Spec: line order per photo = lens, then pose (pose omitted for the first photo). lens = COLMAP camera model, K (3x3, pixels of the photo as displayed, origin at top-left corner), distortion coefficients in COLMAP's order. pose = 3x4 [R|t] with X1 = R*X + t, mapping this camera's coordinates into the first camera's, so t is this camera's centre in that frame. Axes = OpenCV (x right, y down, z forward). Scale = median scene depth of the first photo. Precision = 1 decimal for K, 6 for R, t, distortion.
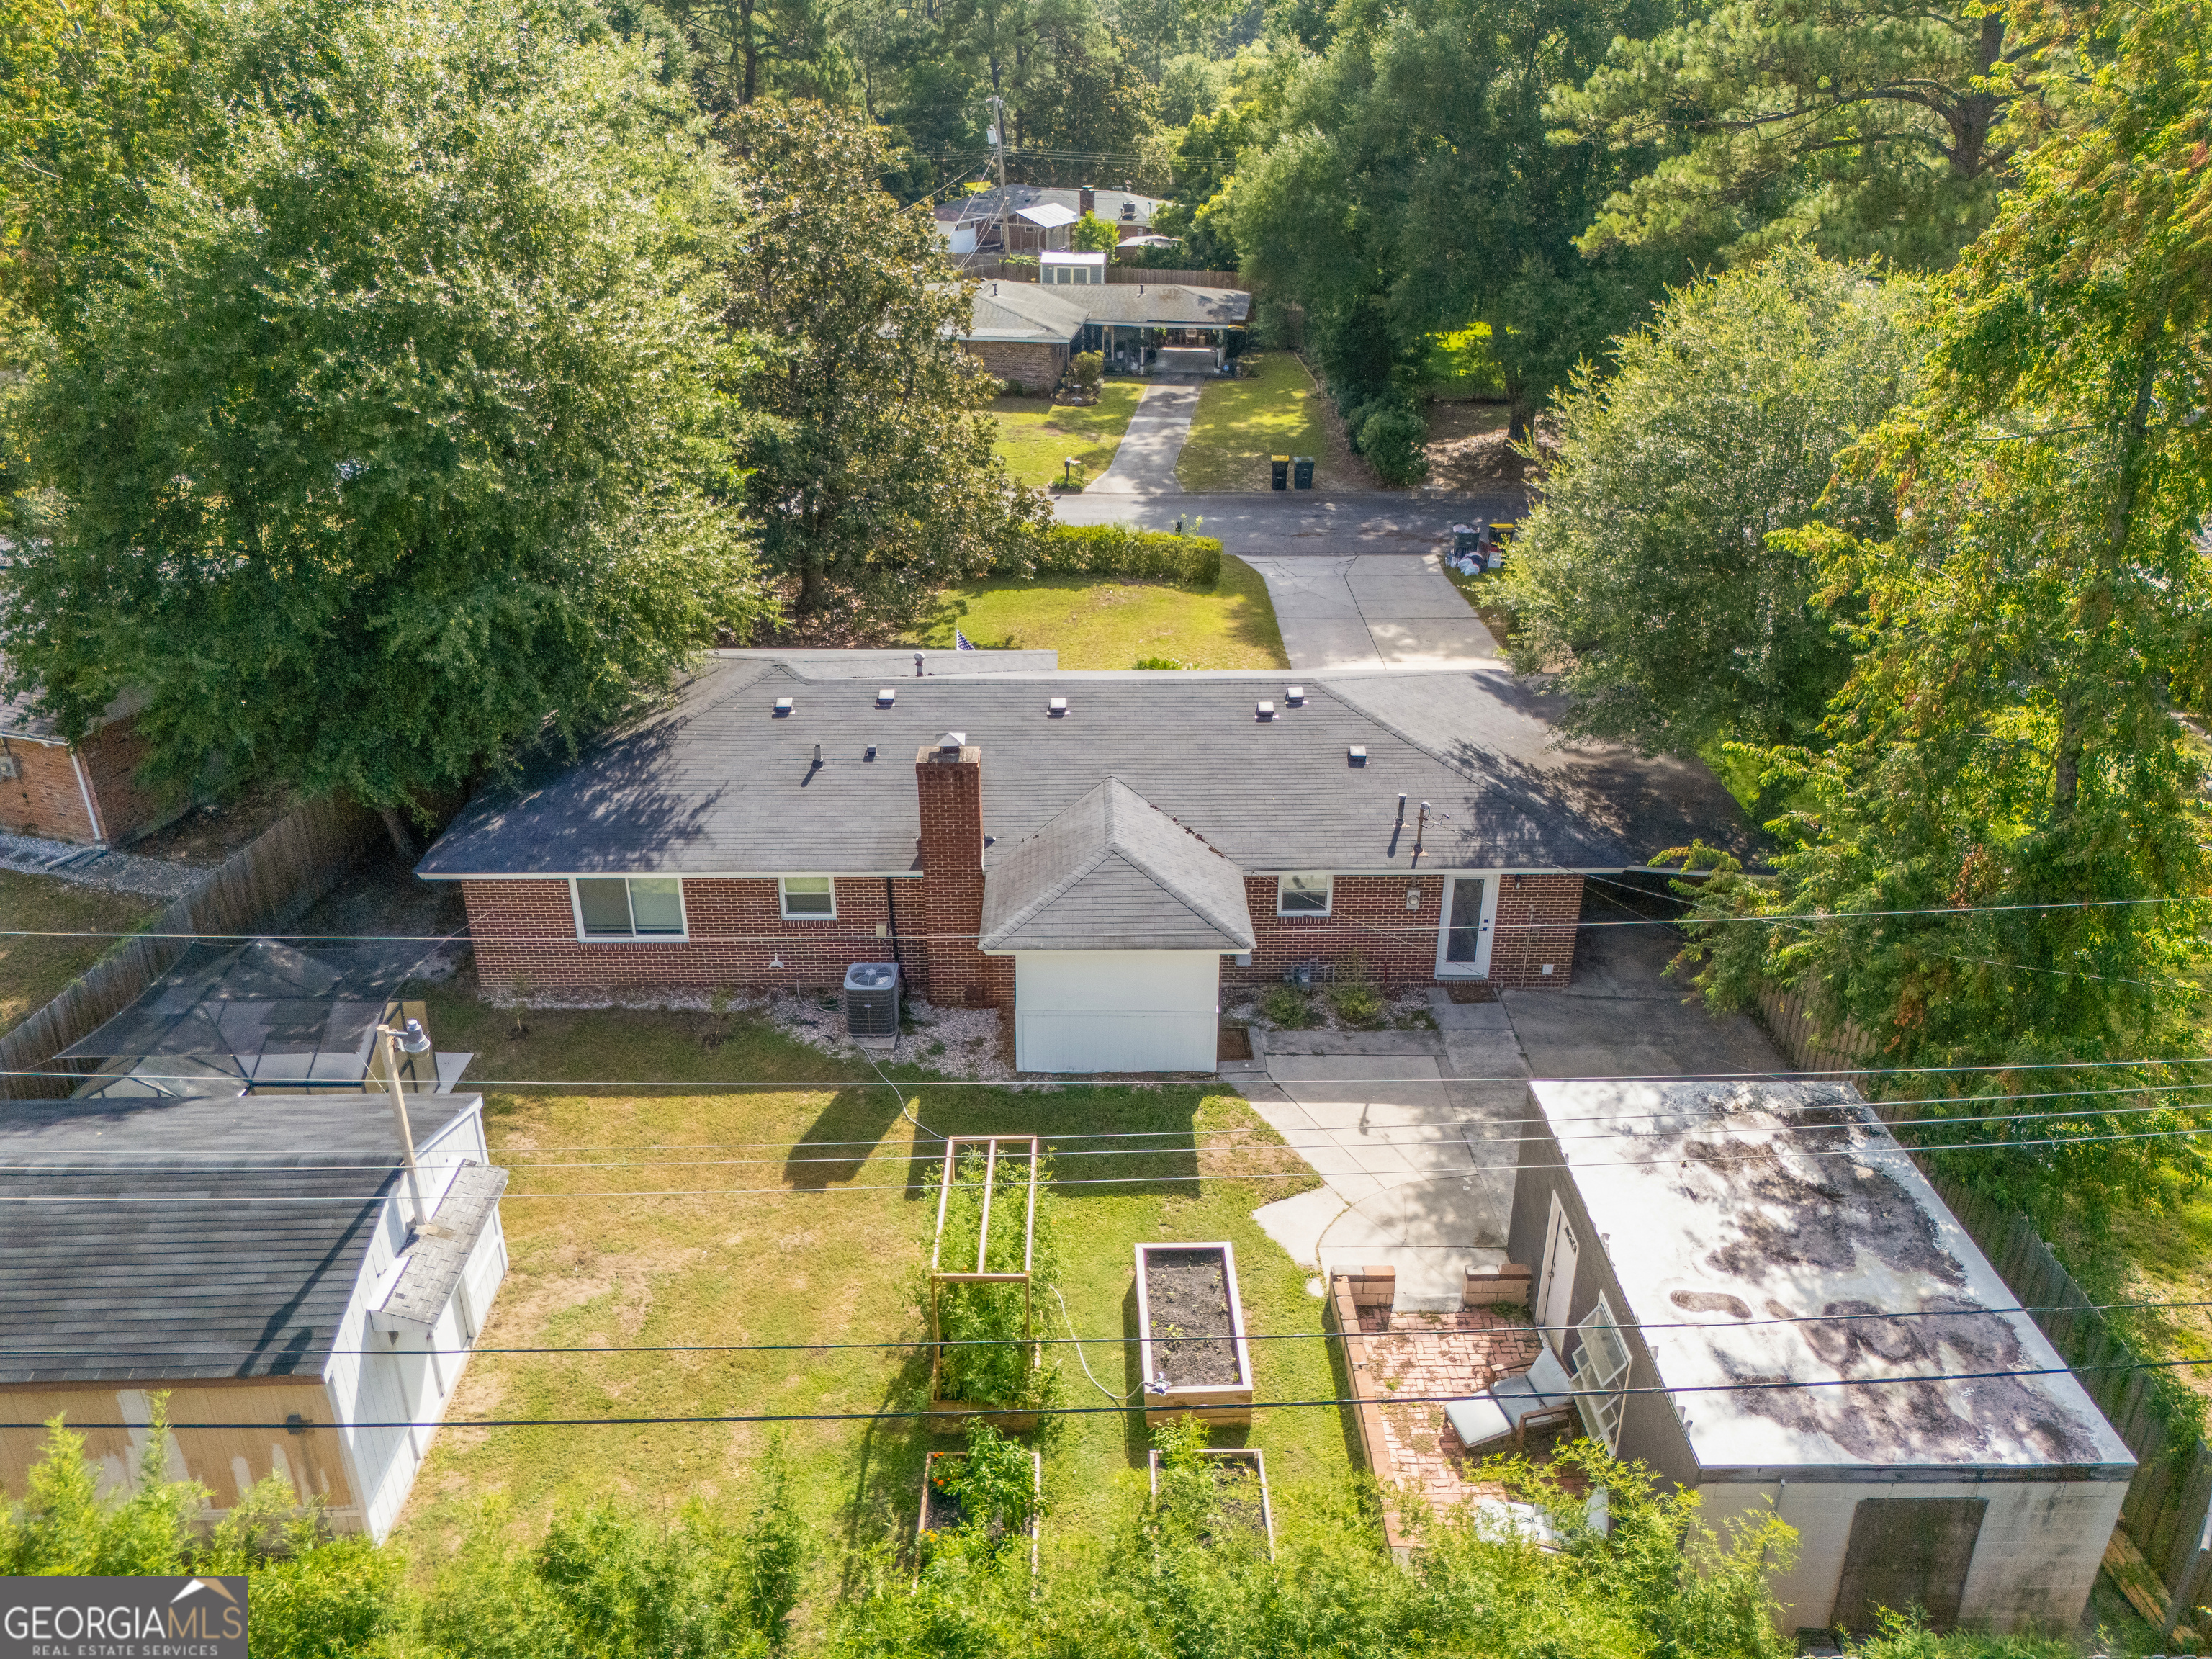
lens RADIAL K [[1646.5, 0, 1122.4], [0, 1646.5, 802.7], [0, 0, 1]] dist [0.100139, -0.083965]
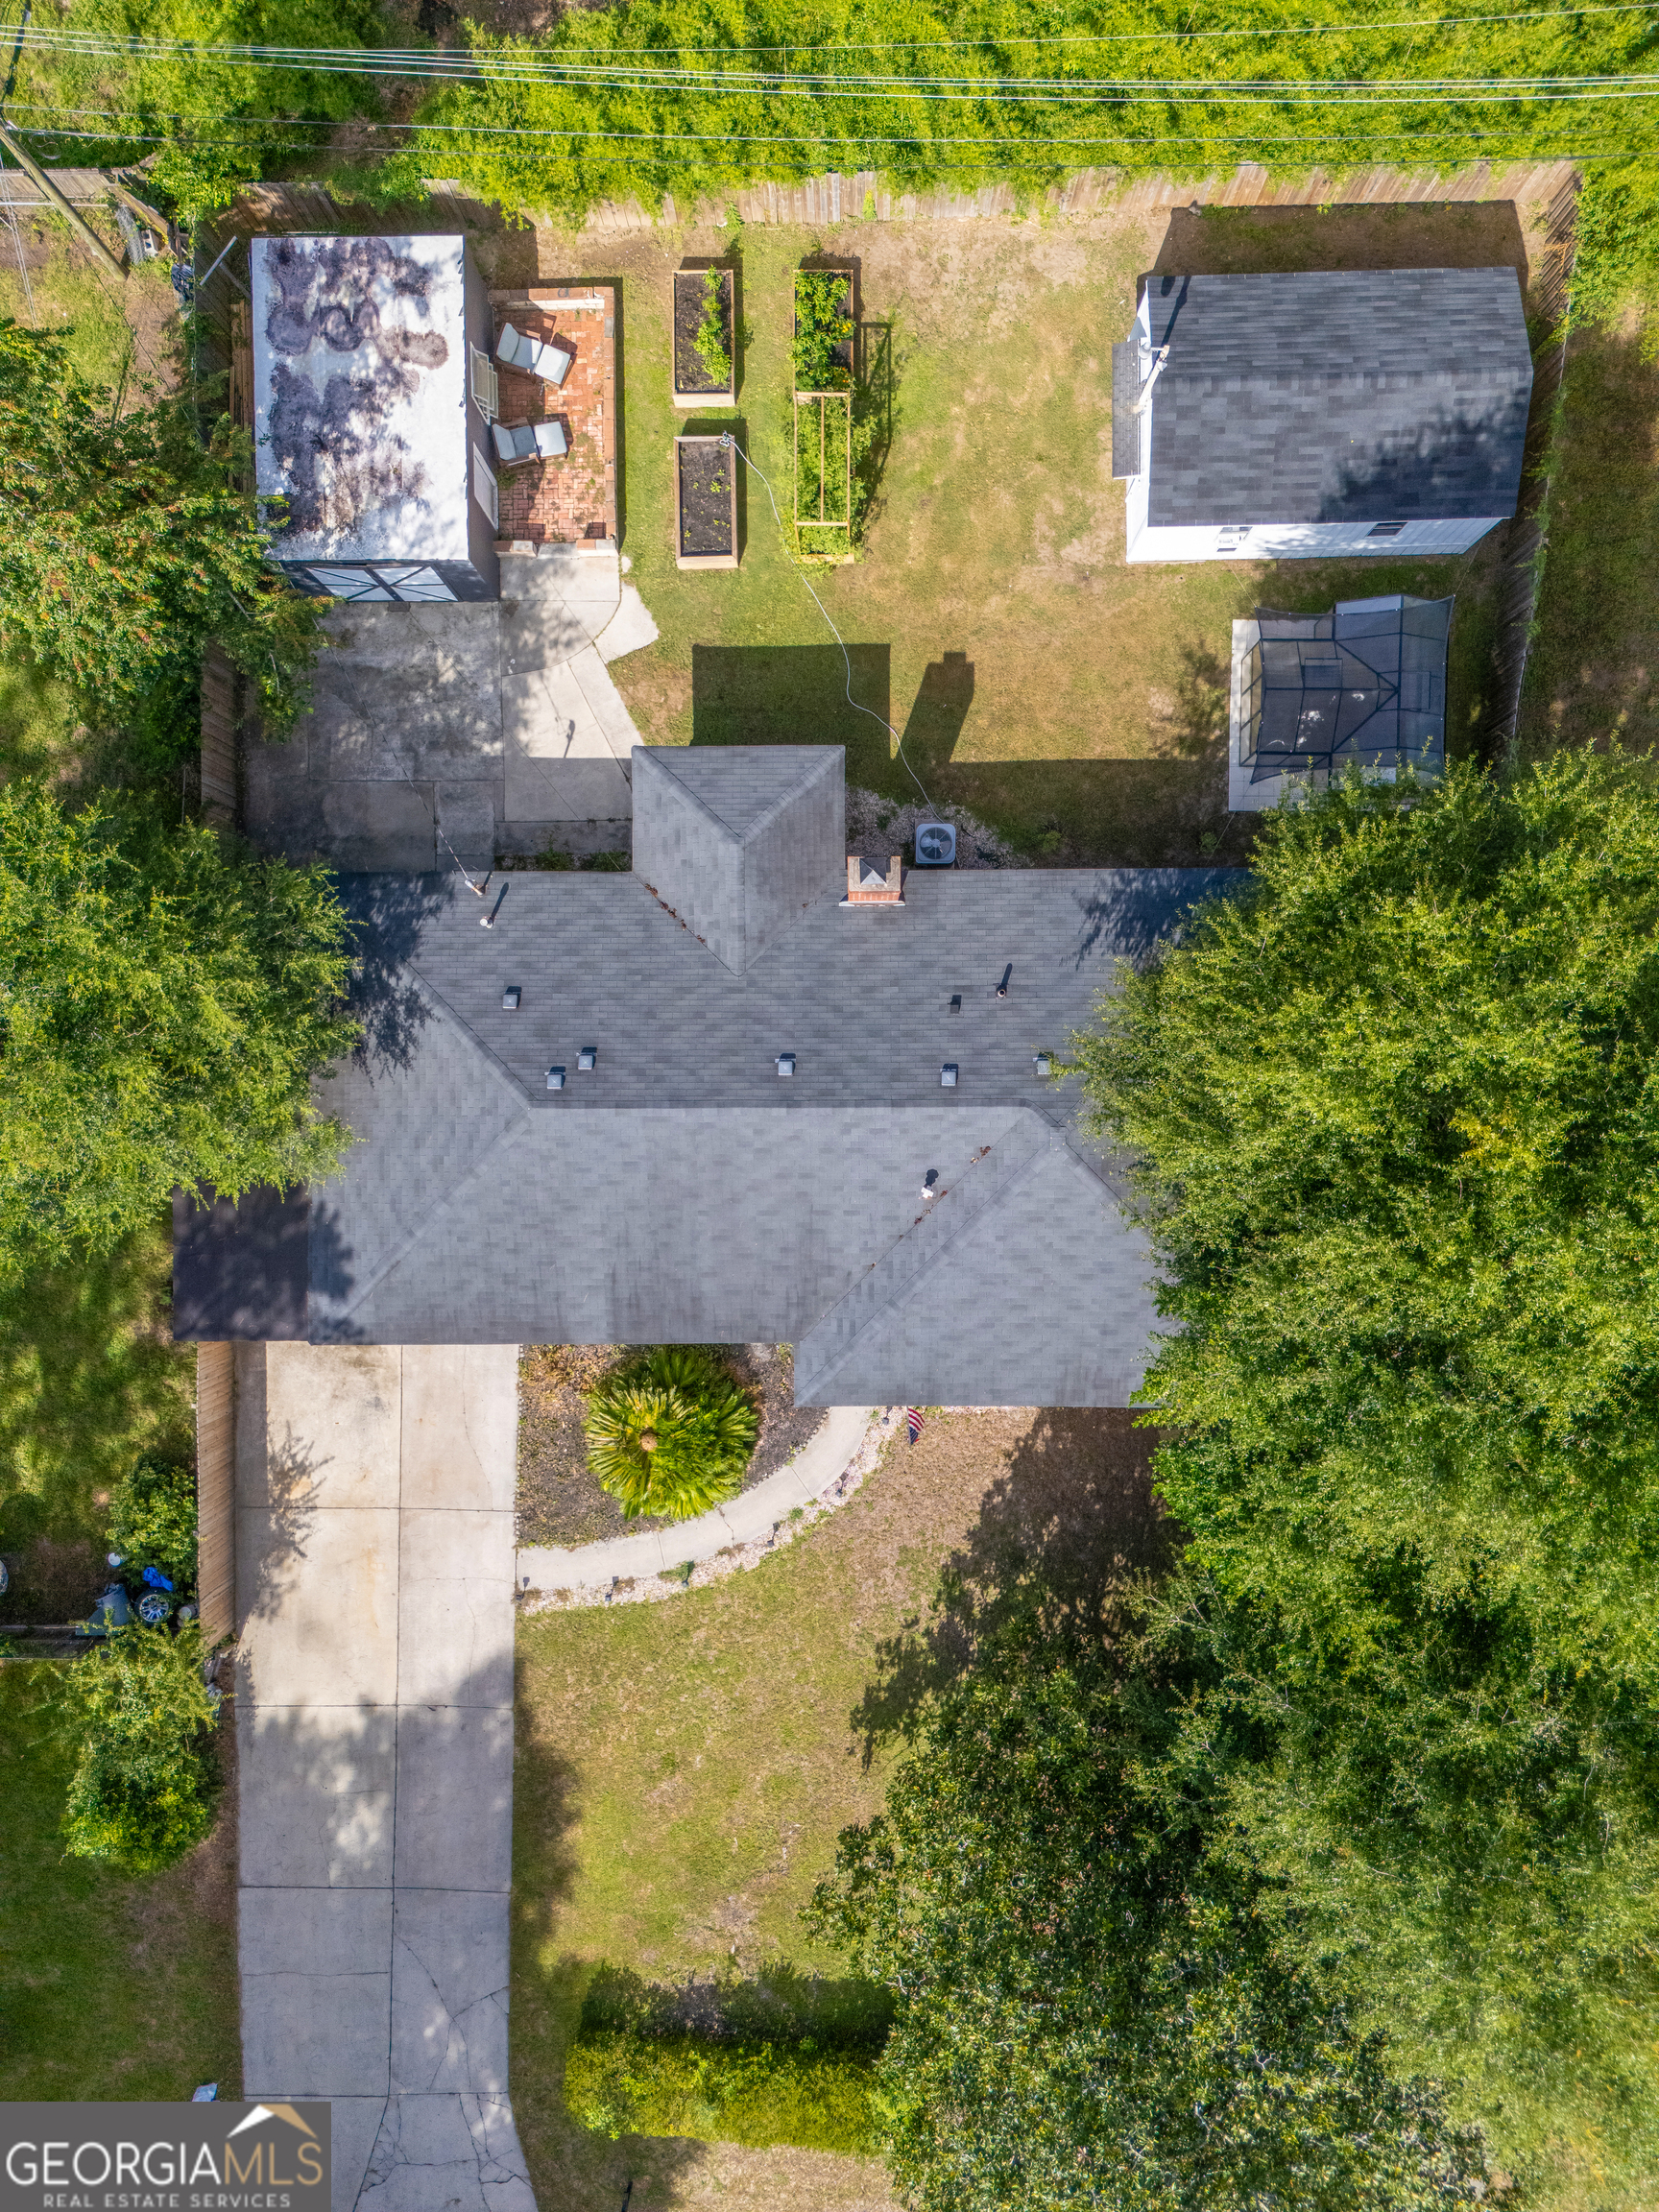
lens RADIAL K [[1646.5, 0, 820.3], [0, 1646.5, 1092.3], [0, 0, 1]] dist [0.100139, -0.083965]
pose [[-0.999607, -0.022470, 0.016774, -0.089824], [0.024772, -0.427389, 0.903728, -1.125660], [-0.013137, 0.903788, 0.427778, 0.626691]]
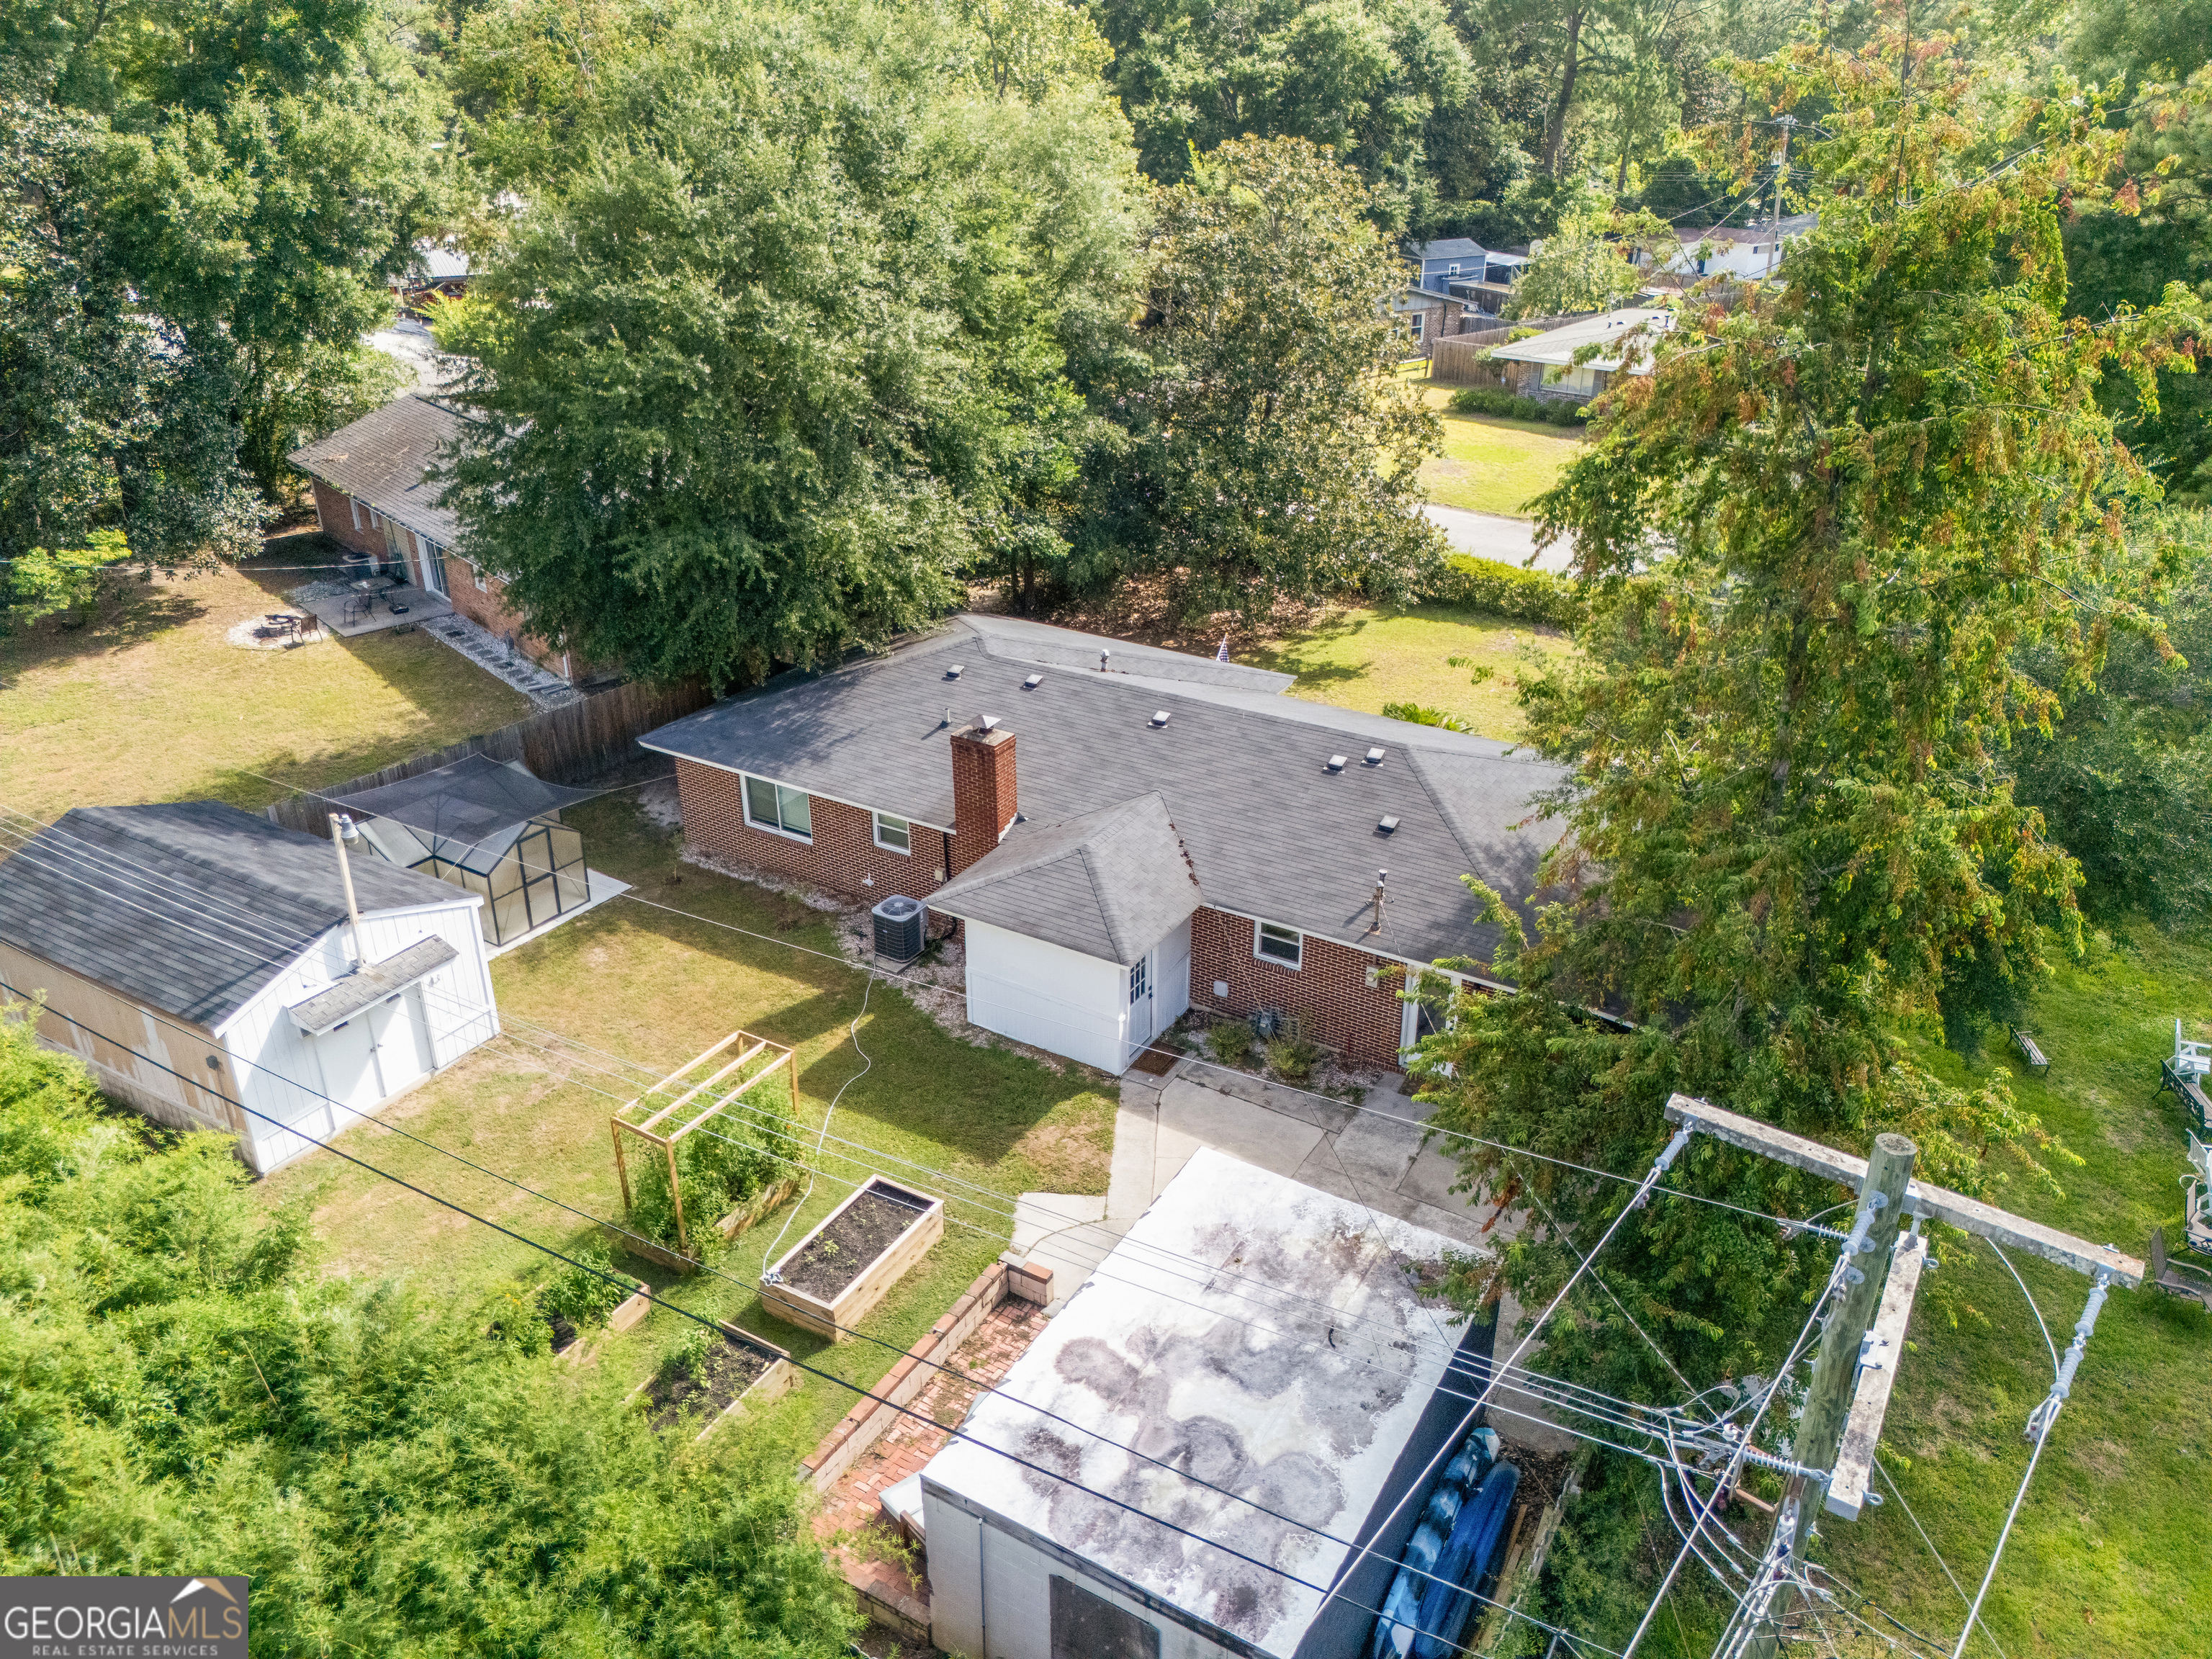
lens RADIAL K [[1619.6, 0, 1110.5], [0, 1619.6, 841.1], [0, 0, 1]] dist [0.080073, -0.078180]
pose [[0.847886, 0.235911, -0.474800, 0.501698], [-0.223314, 0.971143, 0.083737, -0.069229], [0.480854, 0.035030, 0.876101, 0.071946]]
